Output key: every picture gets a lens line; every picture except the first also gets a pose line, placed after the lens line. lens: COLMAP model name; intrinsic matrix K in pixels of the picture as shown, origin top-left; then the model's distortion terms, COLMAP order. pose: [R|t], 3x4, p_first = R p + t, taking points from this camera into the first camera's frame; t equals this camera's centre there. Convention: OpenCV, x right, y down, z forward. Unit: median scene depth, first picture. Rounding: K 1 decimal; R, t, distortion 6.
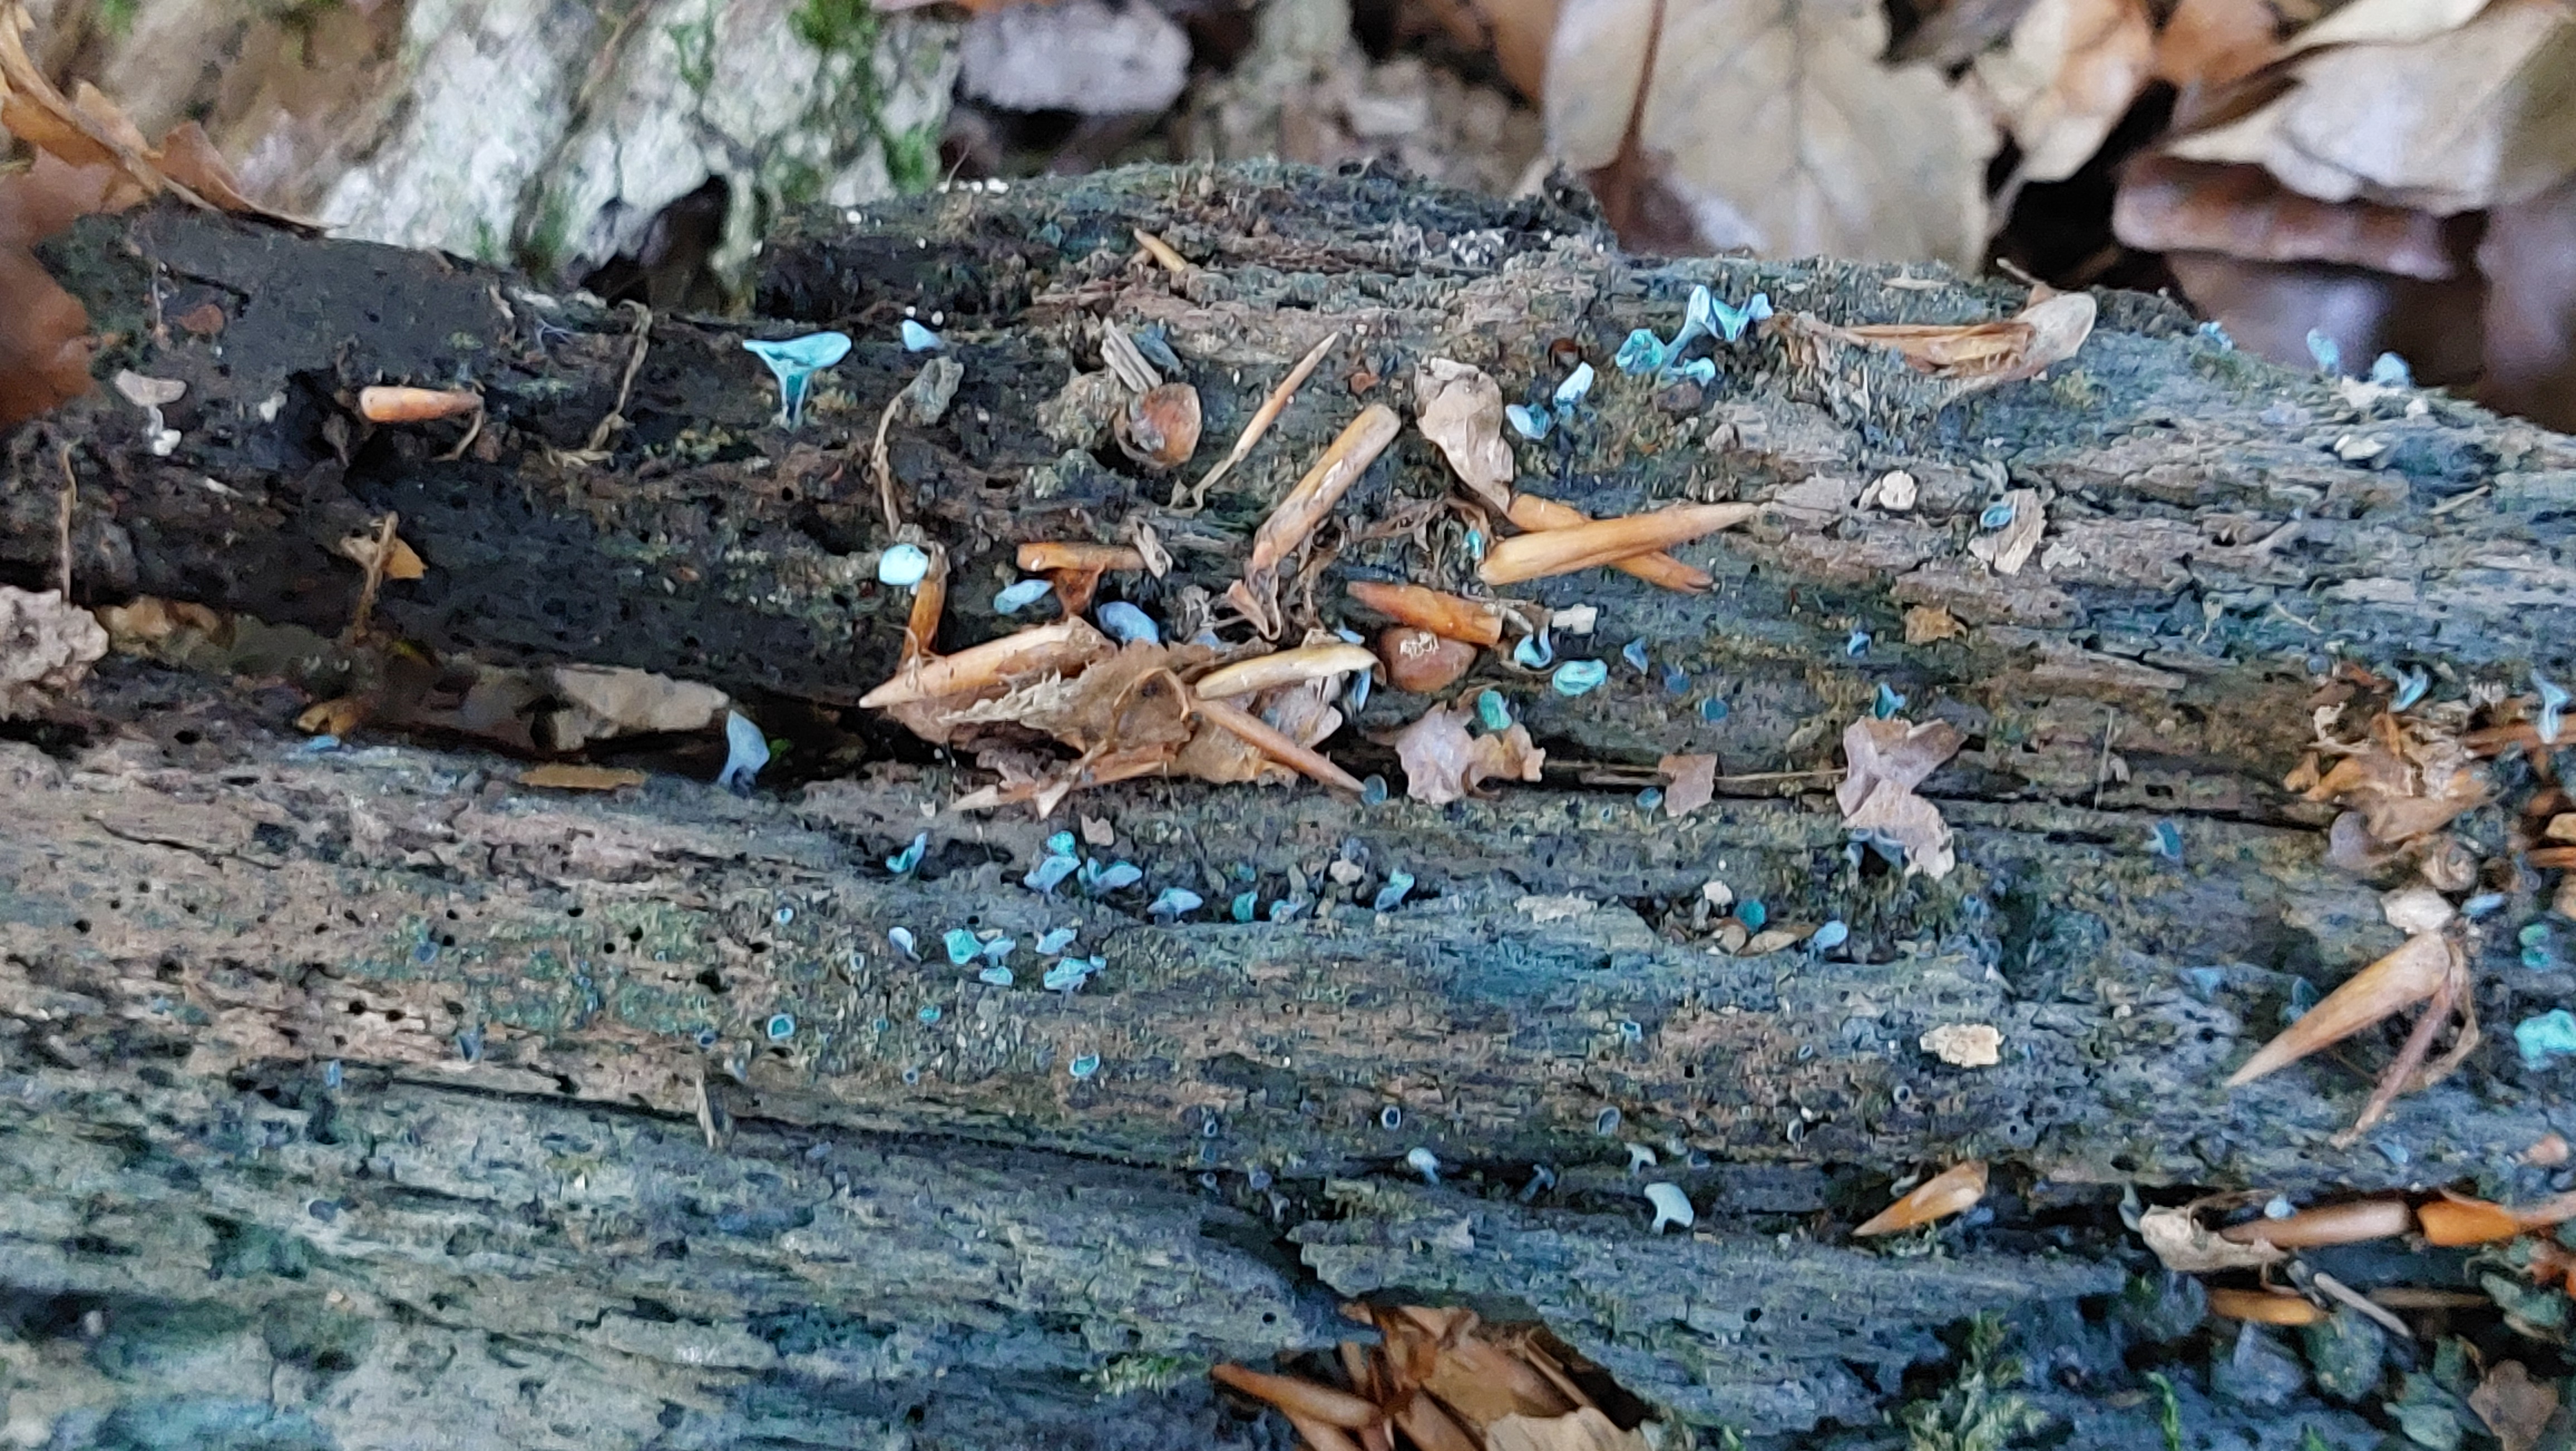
lens RADIAL K [[3892.4, 0, 1387.0], [0, 3892.4, 634.5], [0, 0, 1]] dist [0.282825, -0.005397]
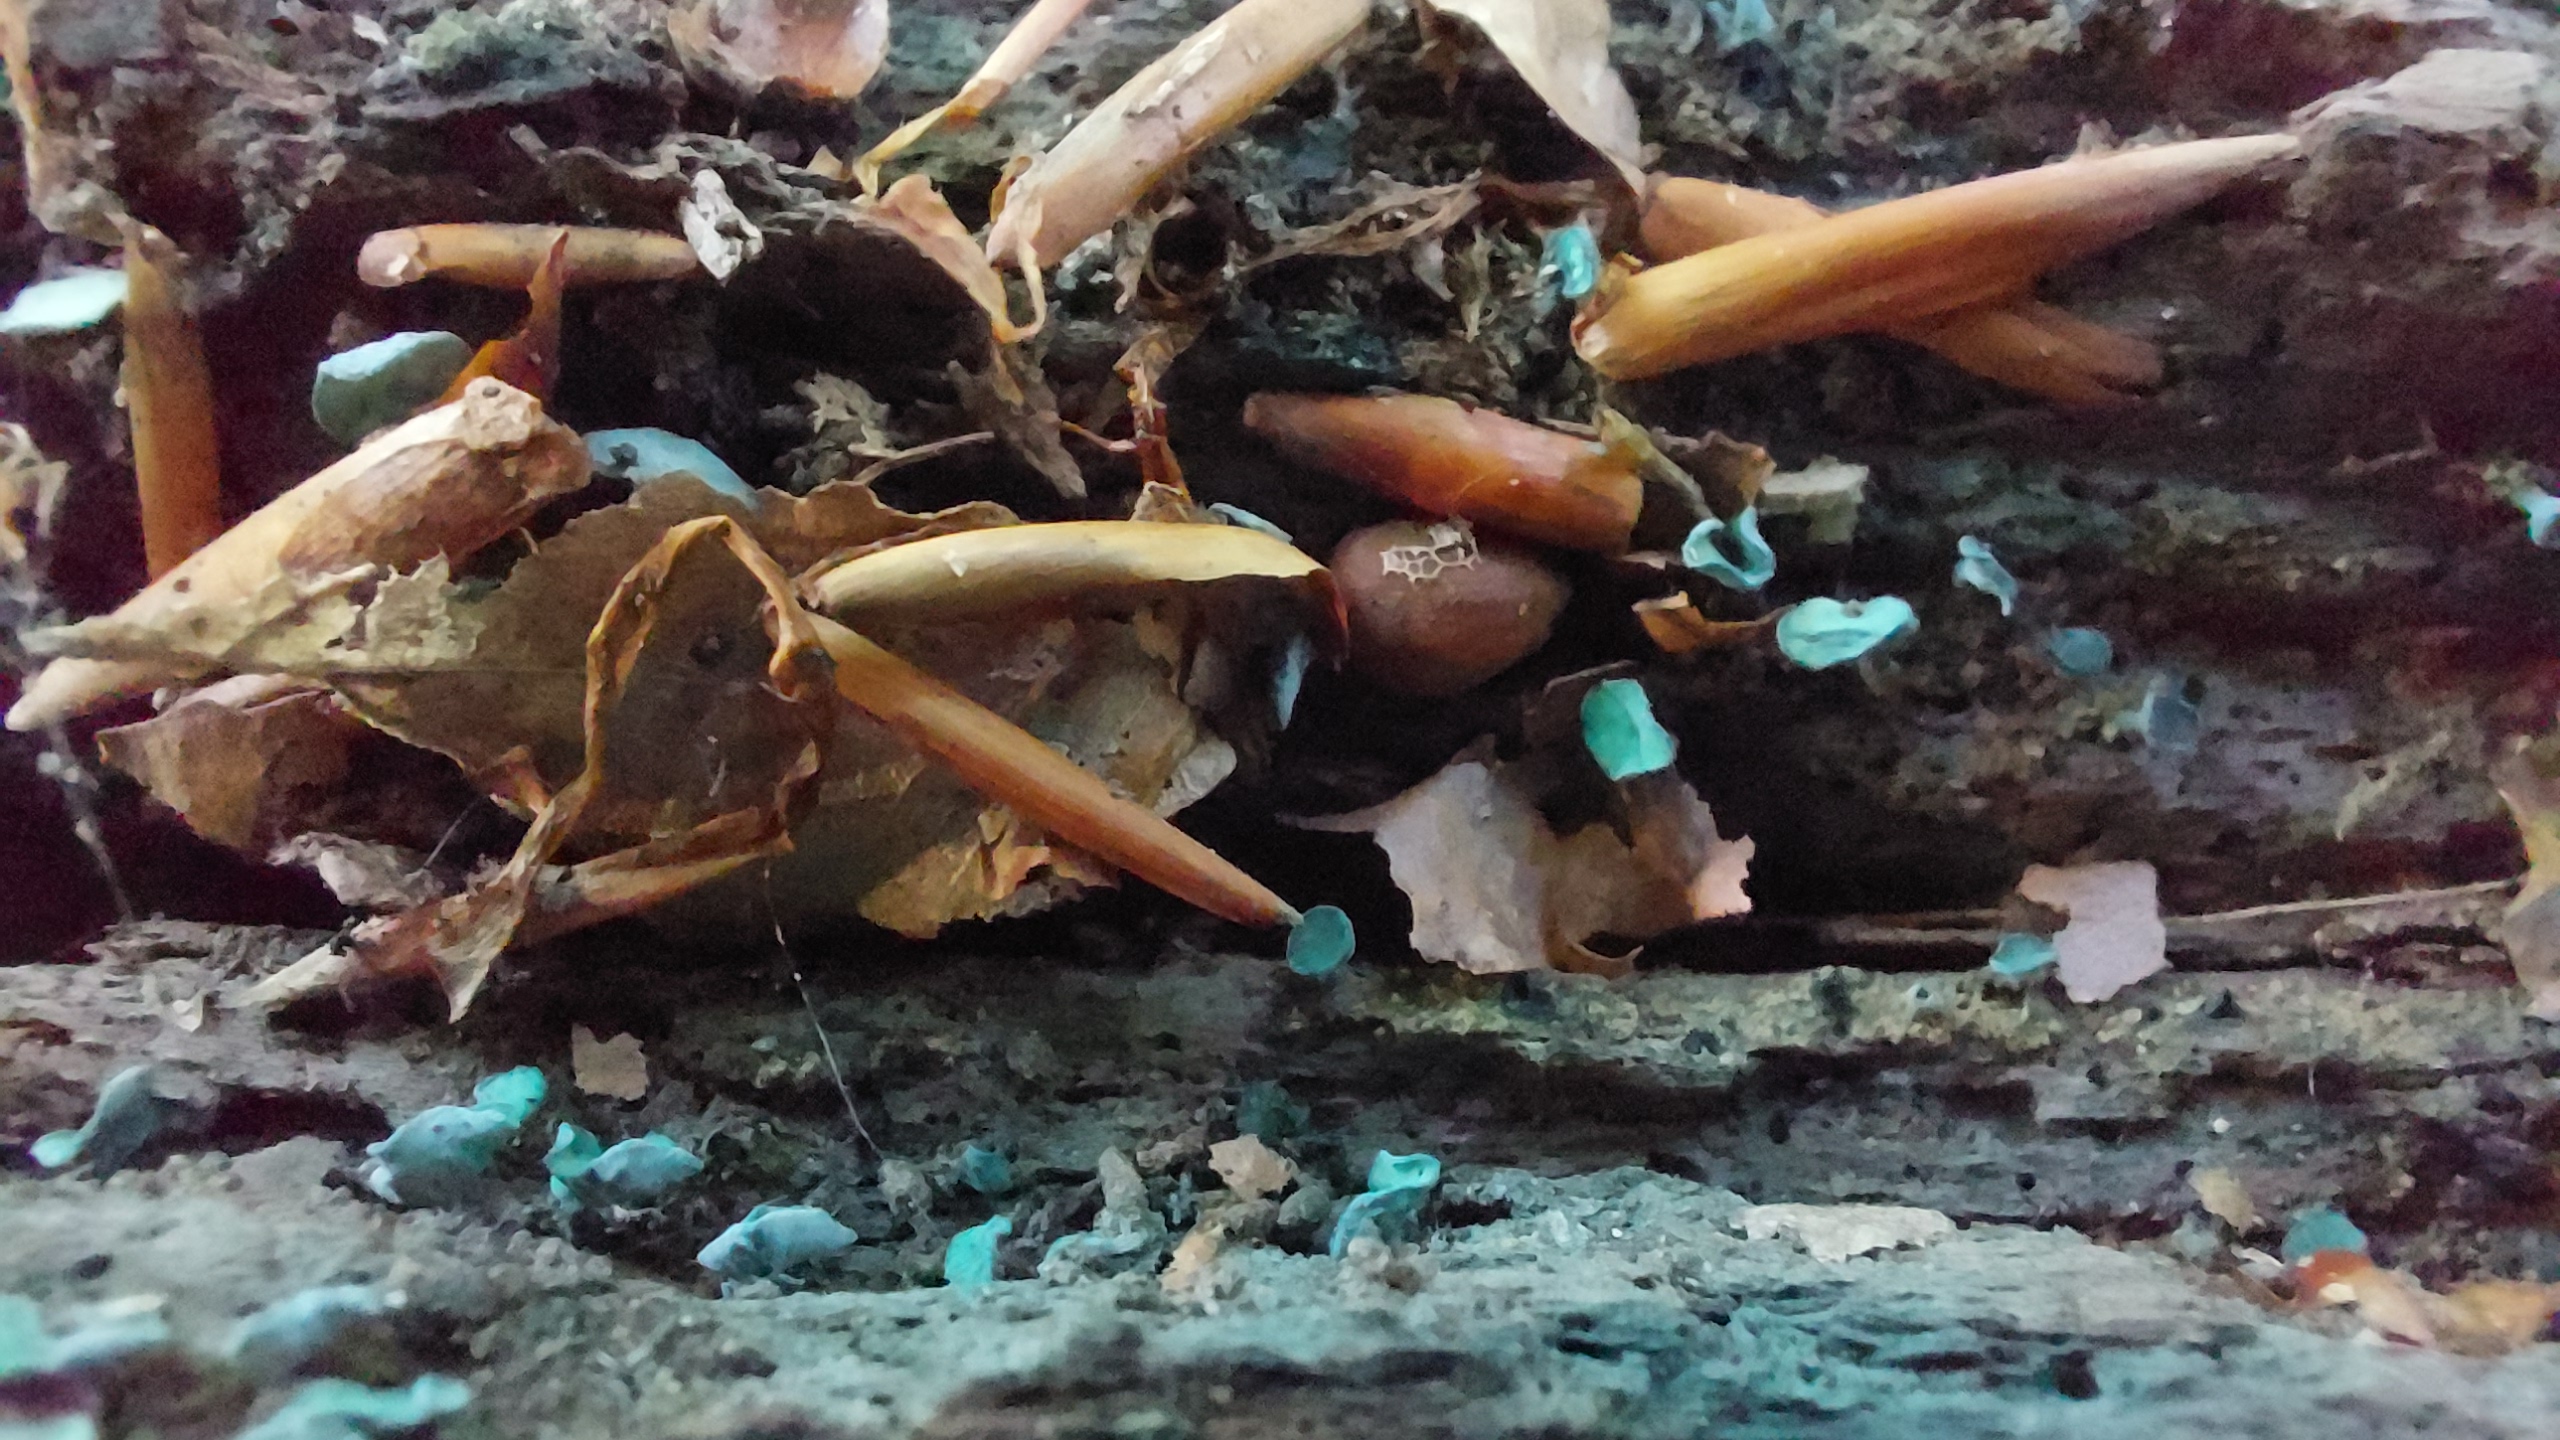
lens RADIAL K [[1931.4, 0, 1273.1], [0, 1931.4, 755.2], [0, 0, 1]] dist [-0.086082, 0.120441]
pose [[0.999873, -0.015418, 0.004148, -0.008761], [0.015959, 0.957894, -0.286679, 0.078097], [0.000447, 0.286709, 0.958018, 0.826117]]
